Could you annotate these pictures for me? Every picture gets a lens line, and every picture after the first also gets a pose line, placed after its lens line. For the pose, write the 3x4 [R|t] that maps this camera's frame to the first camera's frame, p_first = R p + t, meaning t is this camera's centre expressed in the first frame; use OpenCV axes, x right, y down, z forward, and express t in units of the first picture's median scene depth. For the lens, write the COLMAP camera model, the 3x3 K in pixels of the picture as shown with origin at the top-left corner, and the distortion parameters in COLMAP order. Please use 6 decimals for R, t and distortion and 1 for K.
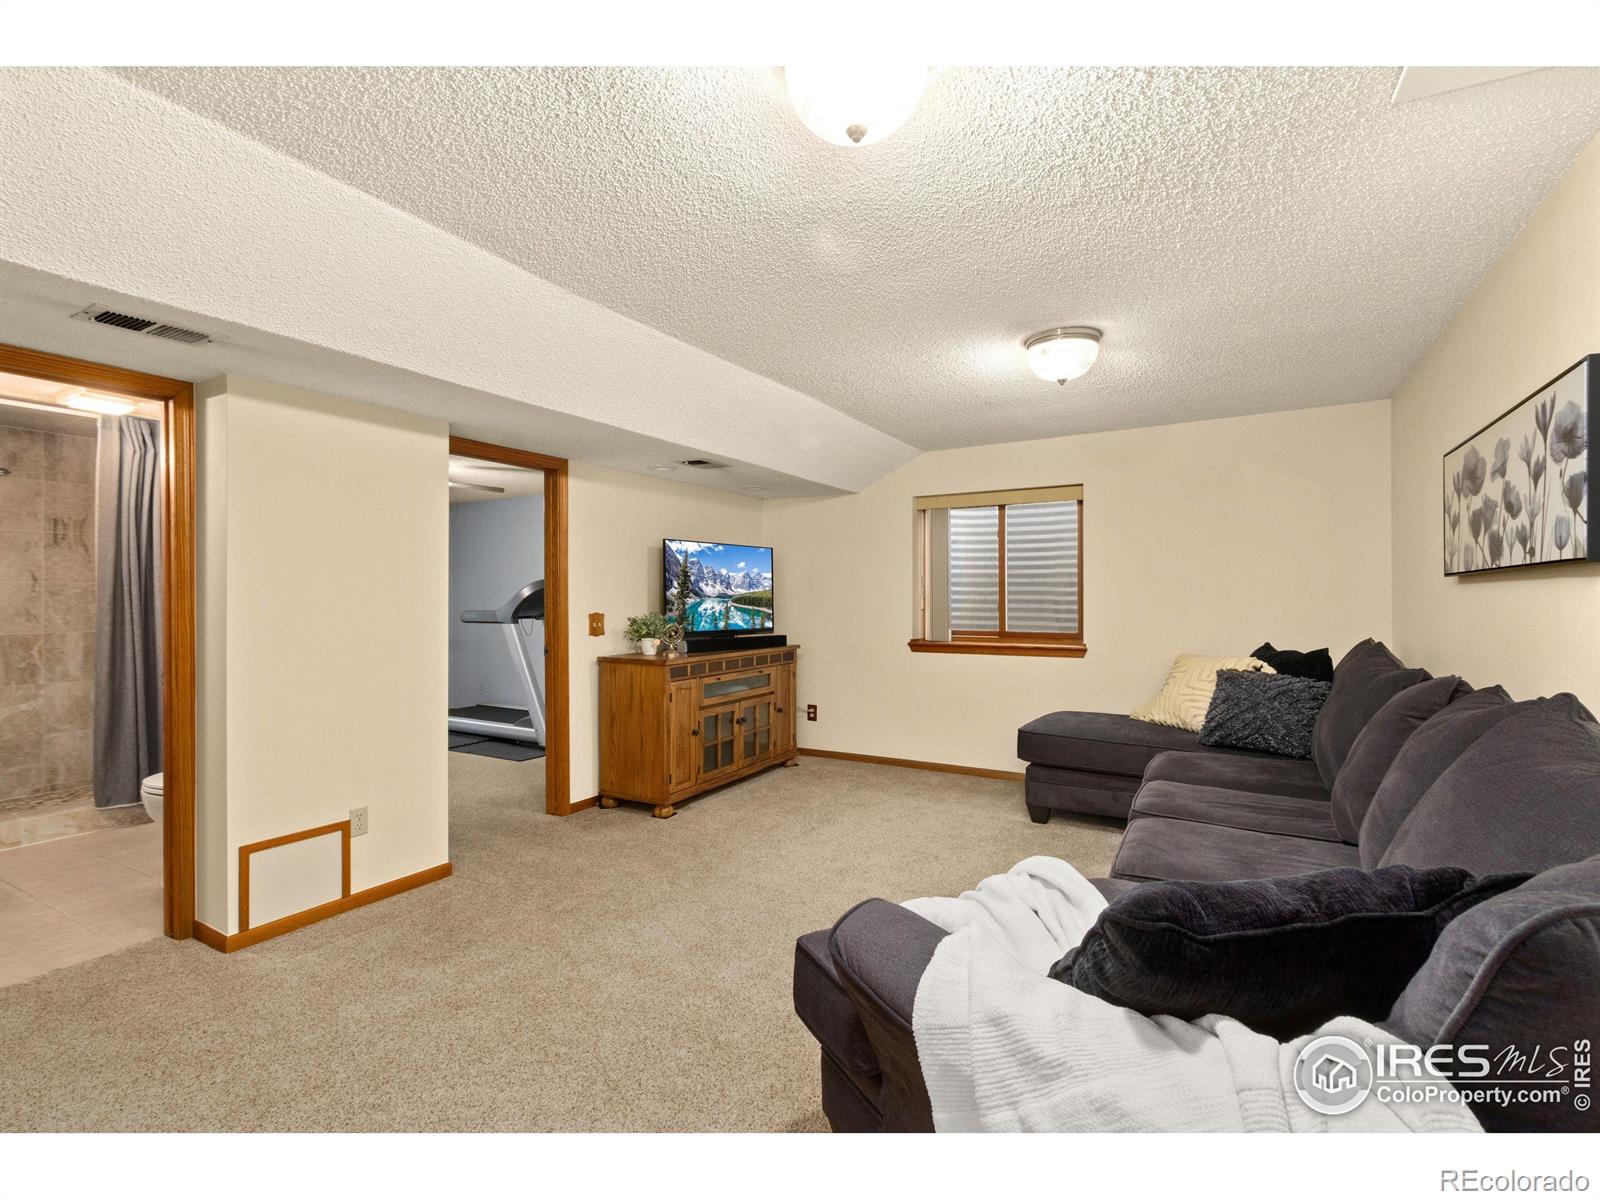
lens RADIAL K [[747.3, 0, 793.9], [0, 747.3, 594.1], [0, 0, 1]] dist [0.001650, -0.000111]
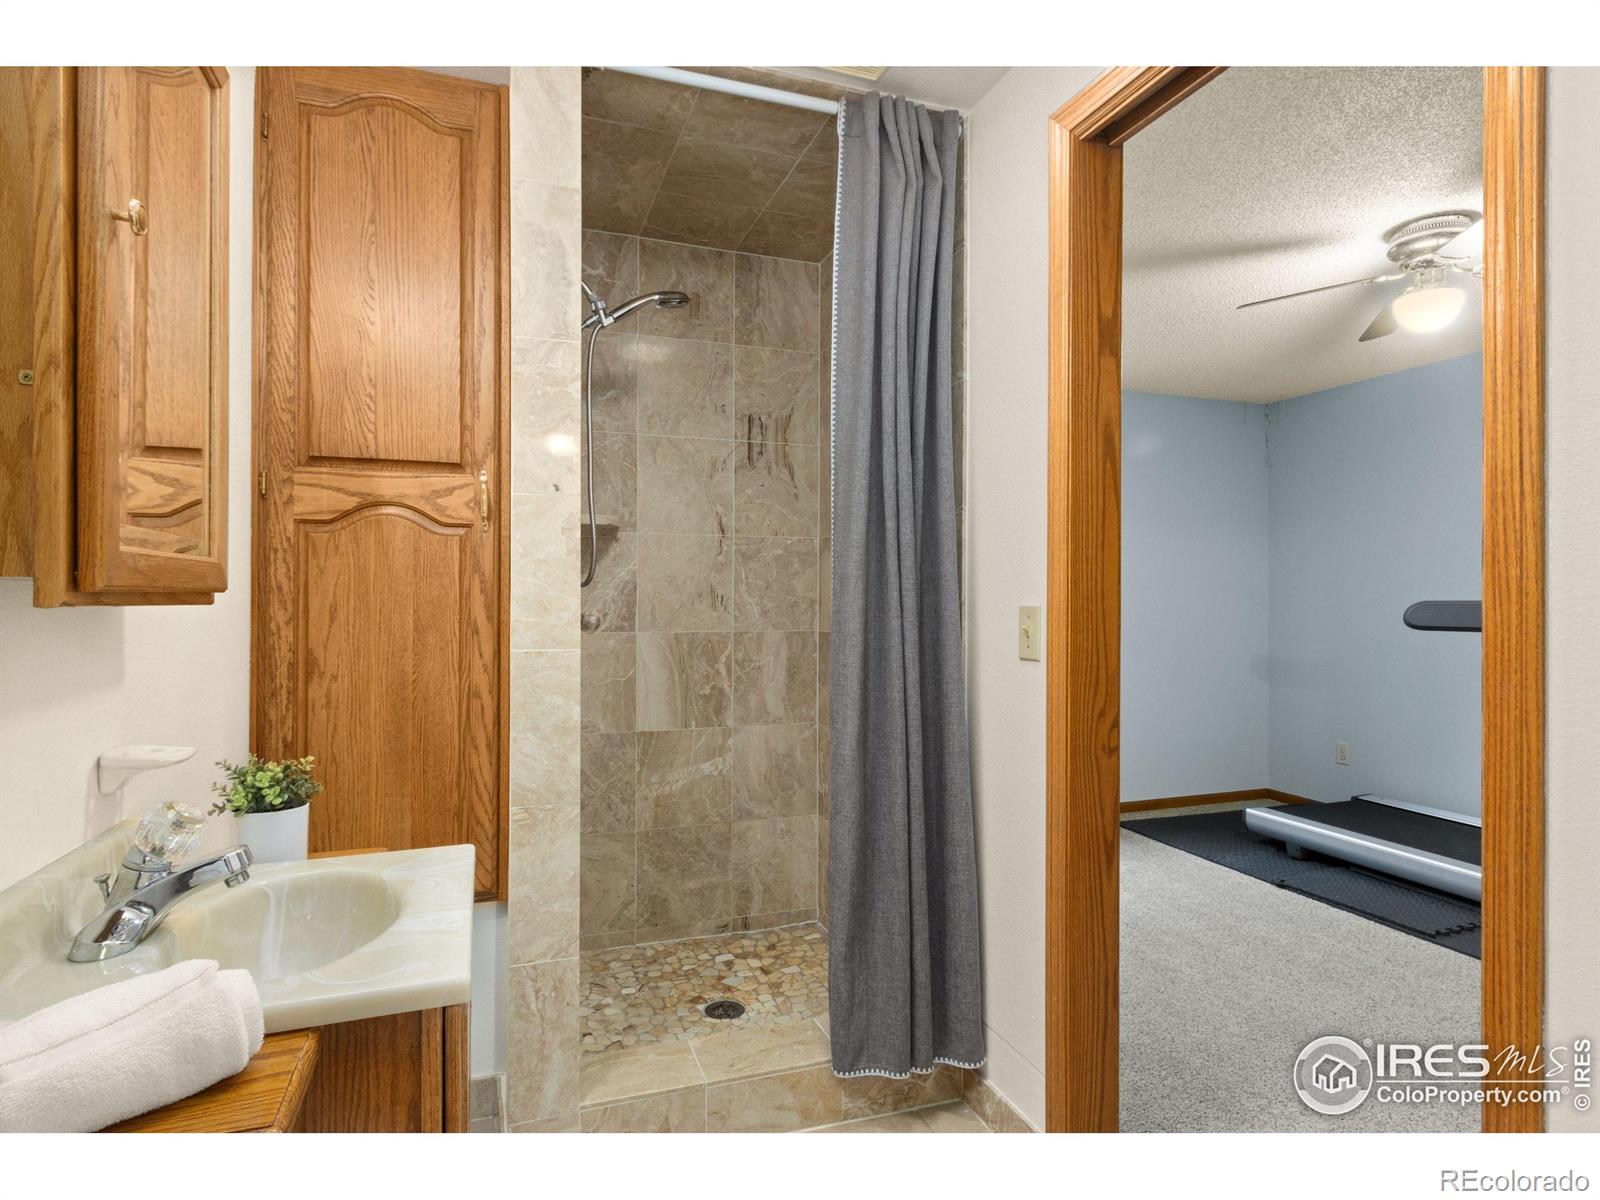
lens RADIAL K [[880.2, 0, 800.8], [0, 880.2, 597.1], [0, 0, 1]] dist [-0.002138, 0.000126]
pose [[0.773181, 0.005527, -0.634162, -0.571328], [-0.004414, 0.999985, 0.003333, 0.025869], [0.634170, 0.000222, 0.773193, 0.548906]]
